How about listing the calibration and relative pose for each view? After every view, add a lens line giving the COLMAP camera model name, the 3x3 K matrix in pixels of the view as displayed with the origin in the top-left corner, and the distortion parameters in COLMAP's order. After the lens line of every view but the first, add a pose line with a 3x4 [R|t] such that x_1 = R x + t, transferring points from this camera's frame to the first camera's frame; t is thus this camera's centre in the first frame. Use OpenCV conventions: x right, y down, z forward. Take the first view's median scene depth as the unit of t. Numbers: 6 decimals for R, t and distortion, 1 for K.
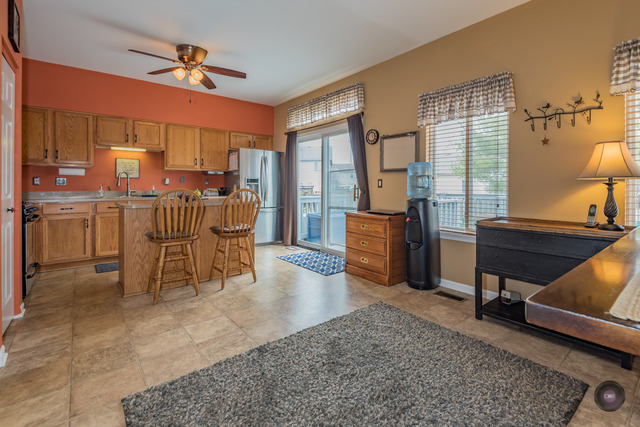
lens RADIAL K [[298.8, 0, 329.1], [0, 298.8, 187.2], [0, 0, 1]] dist [0.016176, -0.008216]
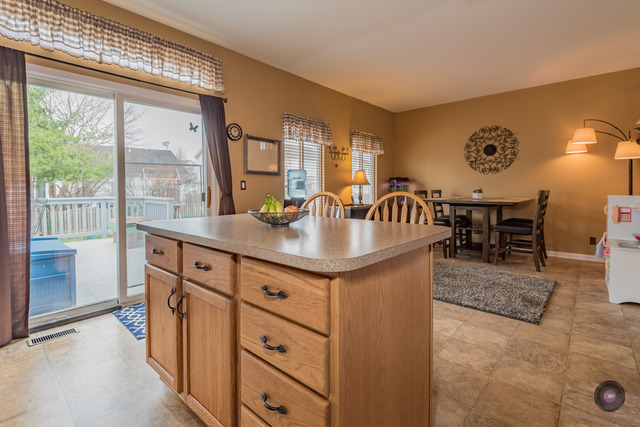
lens RADIAL K [[298.8, 0, 327.8], [0, 298.8, 194.5], [0, 0, 1]] dist [0.016176, -0.008216]
pose [[-0.157526, -0.017809, 0.987354, -0.824869], [0.005124, 0.999809, 0.018851, -0.000592], [-0.987502, 0.008029, -0.157405, 0.934033]]
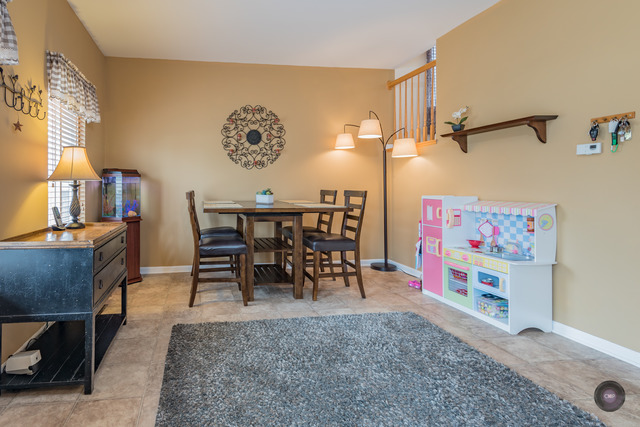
lens RADIAL K [[321.9, 0, 243.4], [0, 321.9, 183.3], [0, 0, 1]] dist [0.006526, 0.000179]
pose [[-0.842858, 0.012949, 0.537980, -0.108009], [0.006064, 0.999876, -0.014565, 0.000000], [-0.538101, -0.009014, -0.842832, 0.932409]]
